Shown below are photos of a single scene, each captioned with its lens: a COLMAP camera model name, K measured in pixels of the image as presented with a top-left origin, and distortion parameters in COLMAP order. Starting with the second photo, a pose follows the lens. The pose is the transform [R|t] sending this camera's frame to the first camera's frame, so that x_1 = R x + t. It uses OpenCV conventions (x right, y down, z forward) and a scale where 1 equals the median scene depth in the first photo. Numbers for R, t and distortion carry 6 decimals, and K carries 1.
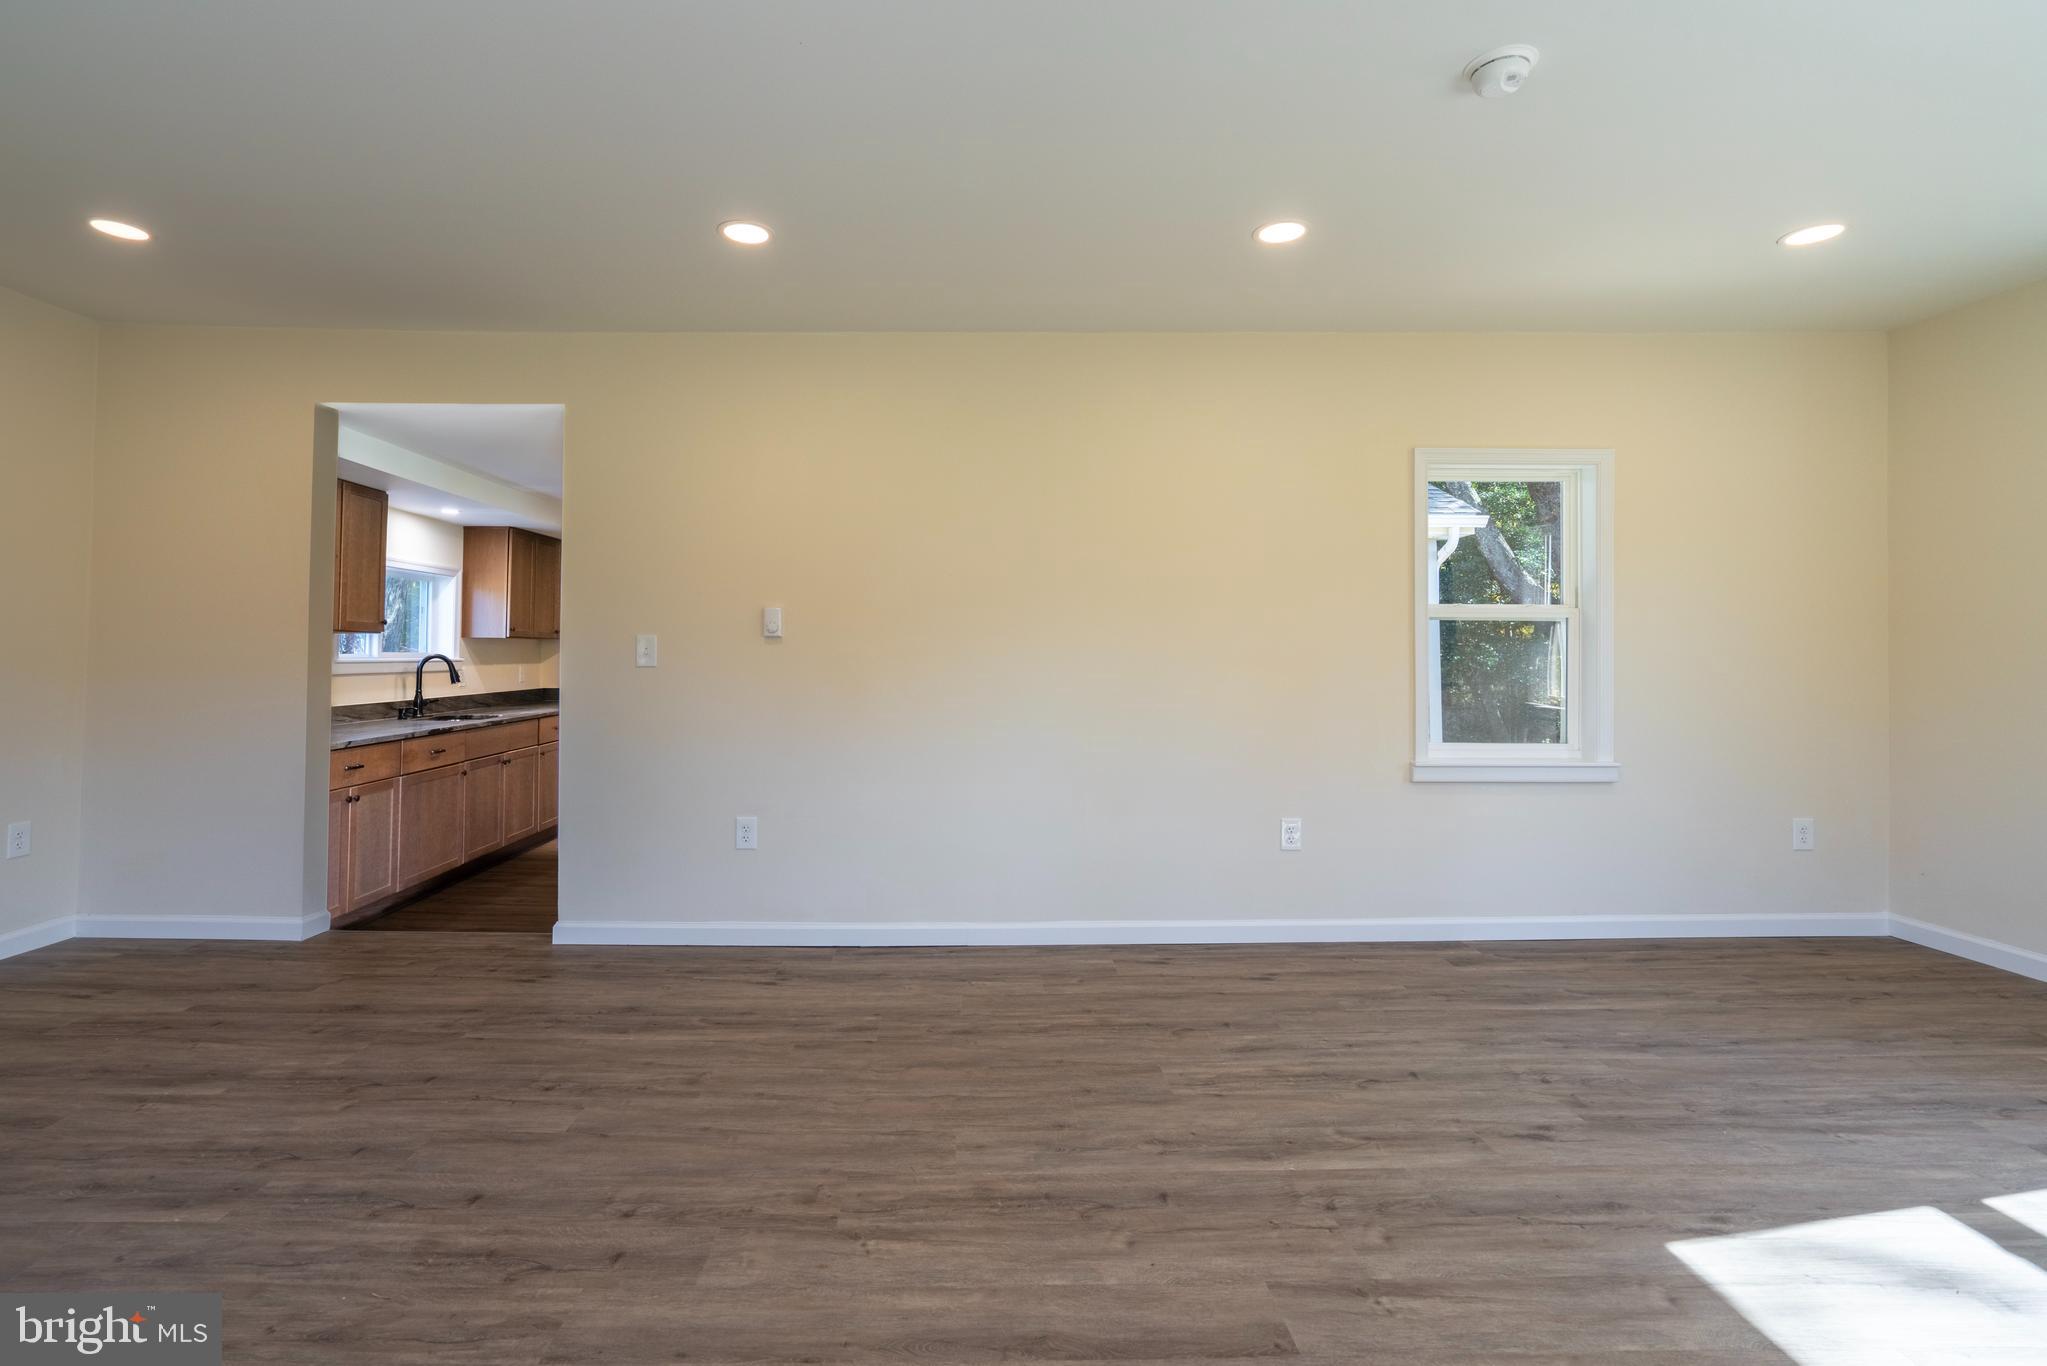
lens RADIAL K [[972.0, 0, 1010.3], [0, 972.0, 633.2], [0, 0, 1]] dist [-0.000760, 0.001600]
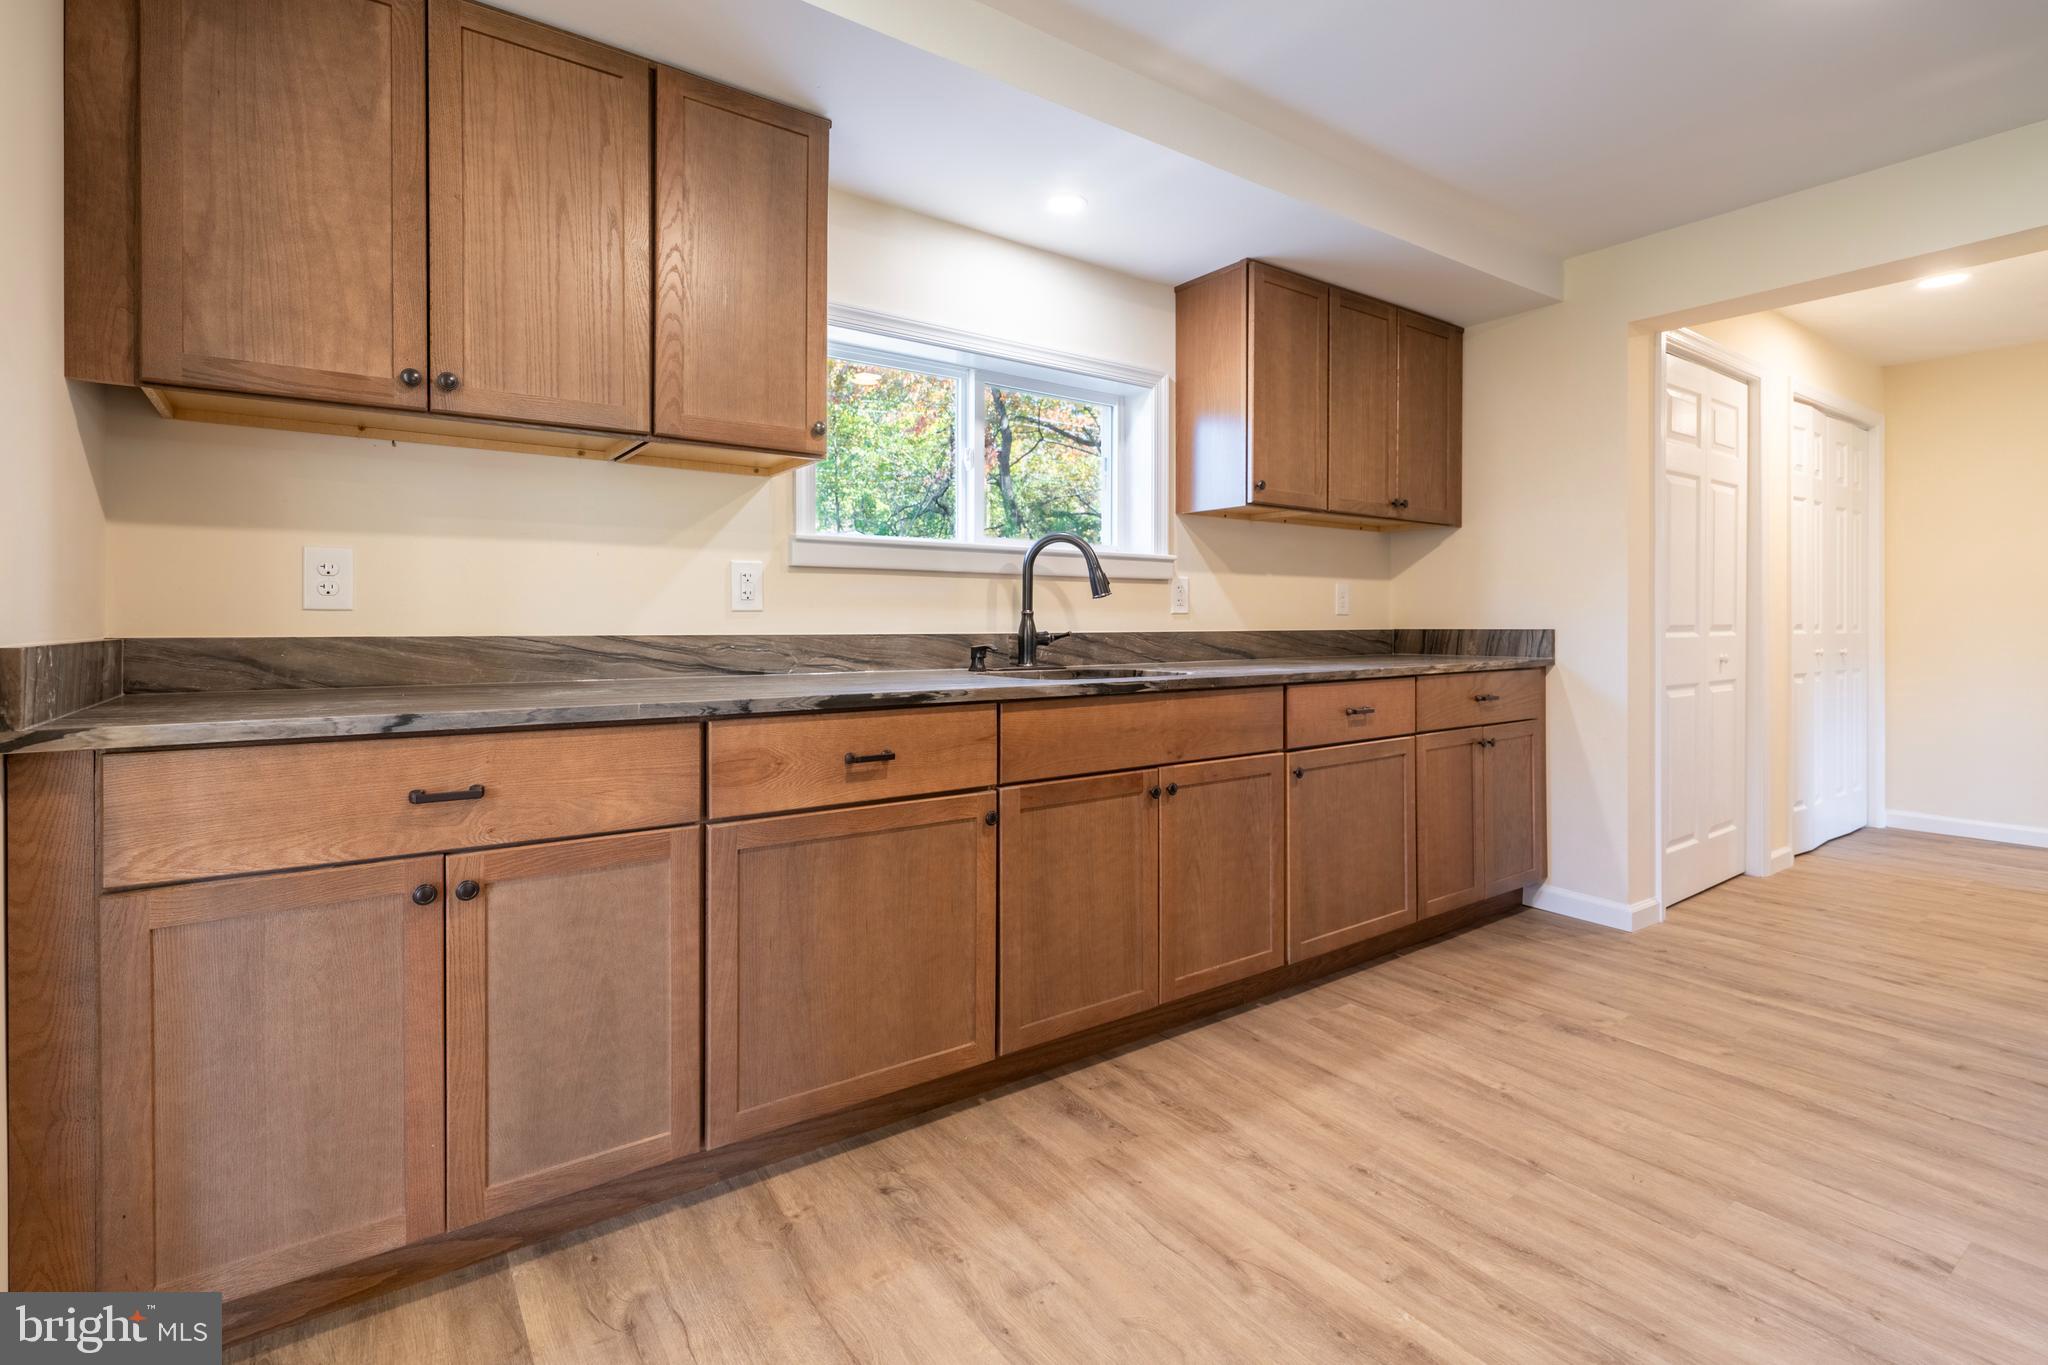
lens RADIAL K [[963.9, 0, 1024.8], [0, 963.9, 626.0], [0, 0, 1]] dist [-0.002886, 0.001469]
pose [[0.562182, -0.005112, -0.826997, -0.228819], [0.020487, 0.999760, 0.007747, 0.062086], [0.826759, -0.021298, 0.562152, 0.738730]]
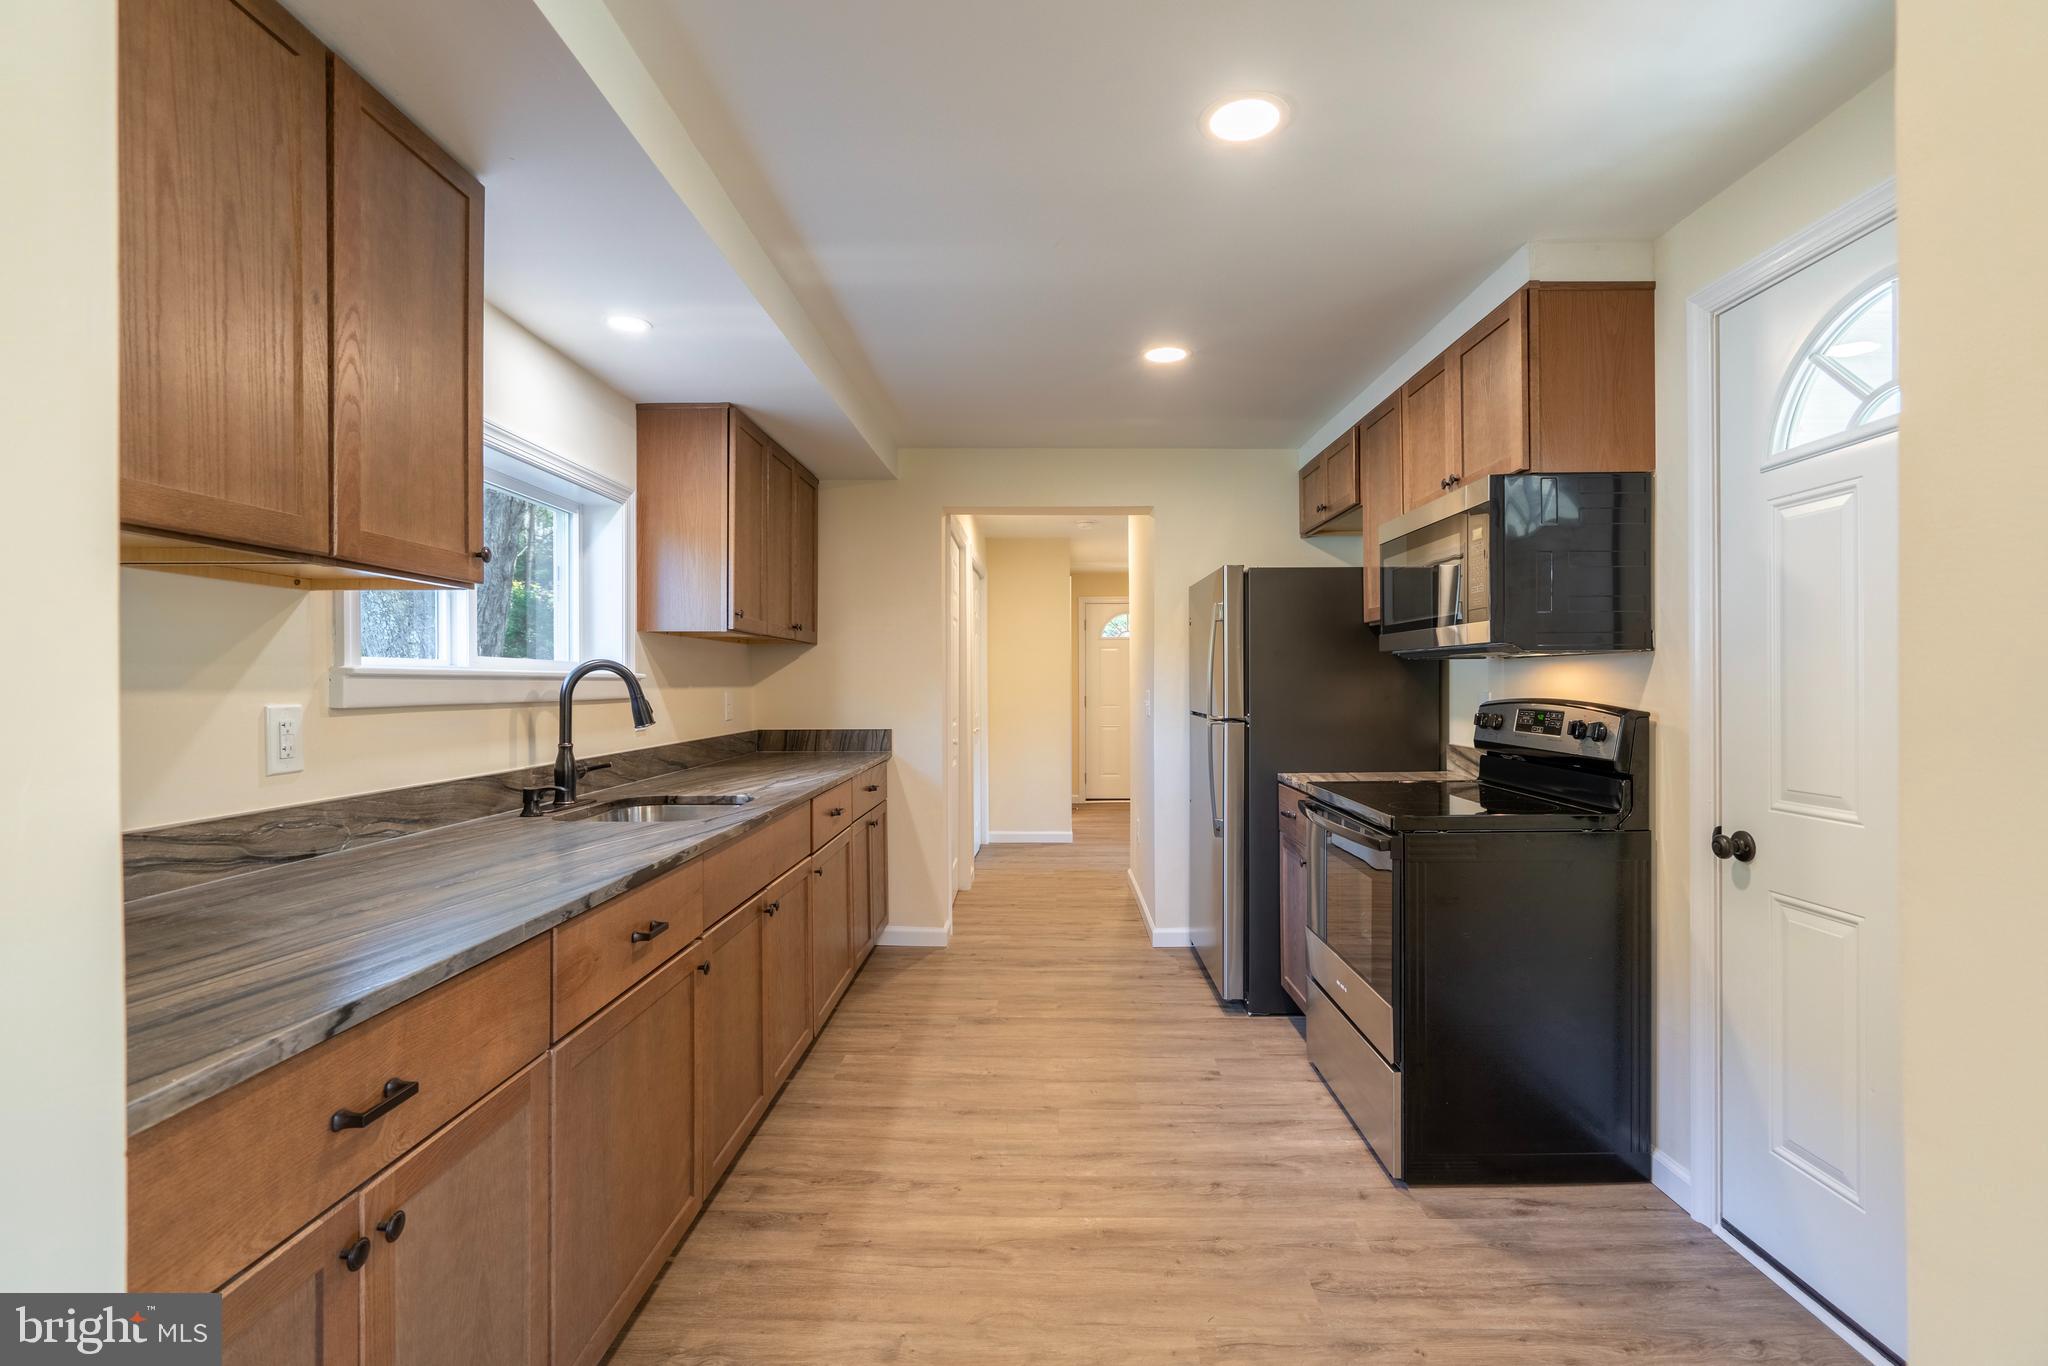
lens RADIAL K [[940.2, 0, 1061.0], [0, 940.2, 687.3], [0, 0, 1]] dist [-0.003403, 0.002182]
pose [[0.999827, -0.004935, -0.017936, -0.382465], [0.005349, 0.999719, 0.023100, 0.025472], [0.017817, -0.023192, 0.999572, 0.589943]]
